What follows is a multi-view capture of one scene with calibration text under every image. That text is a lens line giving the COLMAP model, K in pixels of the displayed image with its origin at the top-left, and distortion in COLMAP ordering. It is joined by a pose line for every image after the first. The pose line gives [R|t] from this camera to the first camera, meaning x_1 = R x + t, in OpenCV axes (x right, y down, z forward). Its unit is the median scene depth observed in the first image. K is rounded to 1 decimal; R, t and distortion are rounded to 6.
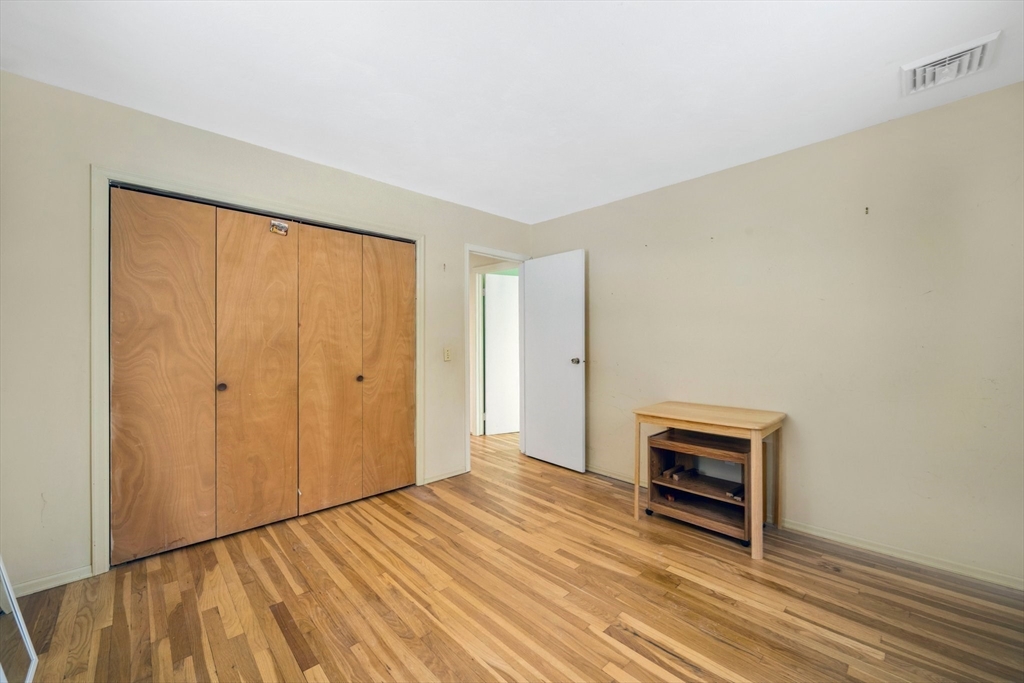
lens RADIAL K [[405.2, 0, 513.6], [0, 405.2, 338.6], [0, 0, 1]] dist [-0.000570, 0.000186]
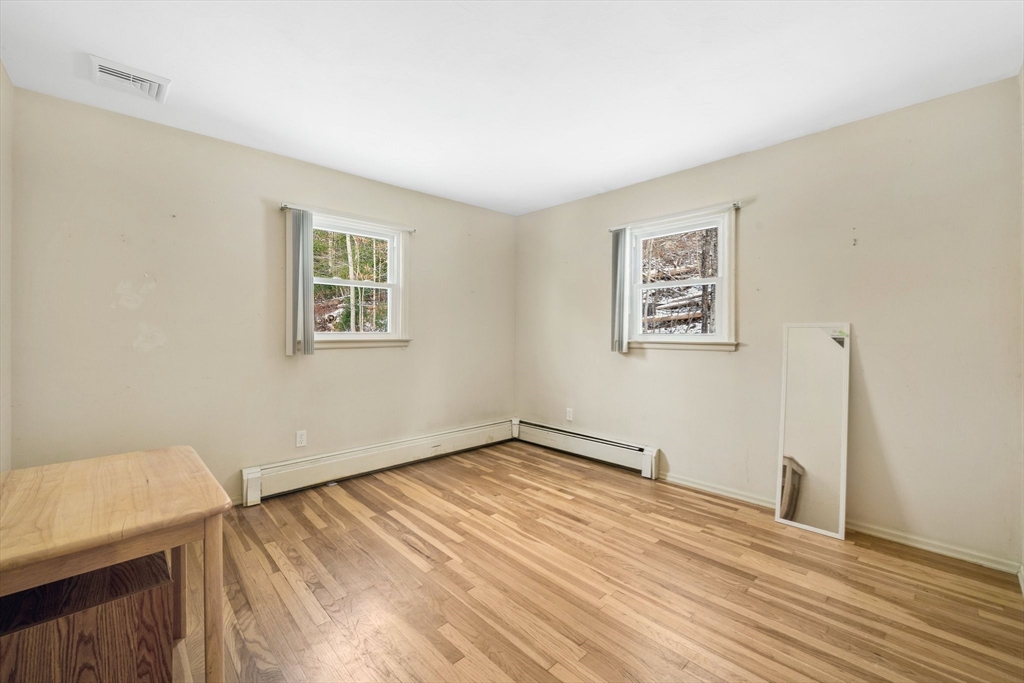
lens RADIAL K [[405.2, 0, 513.6], [0, 405.2, 338.6], [0, 0, 1]] dist [-0.000570, 0.000186]
pose [[-0.999991, -0.001296, -0.003963, 0.035332], [-0.001314, 0.999989, 0.004593, 0.035150], [0.003957, 0.004598, -0.999982, 2.013964]]
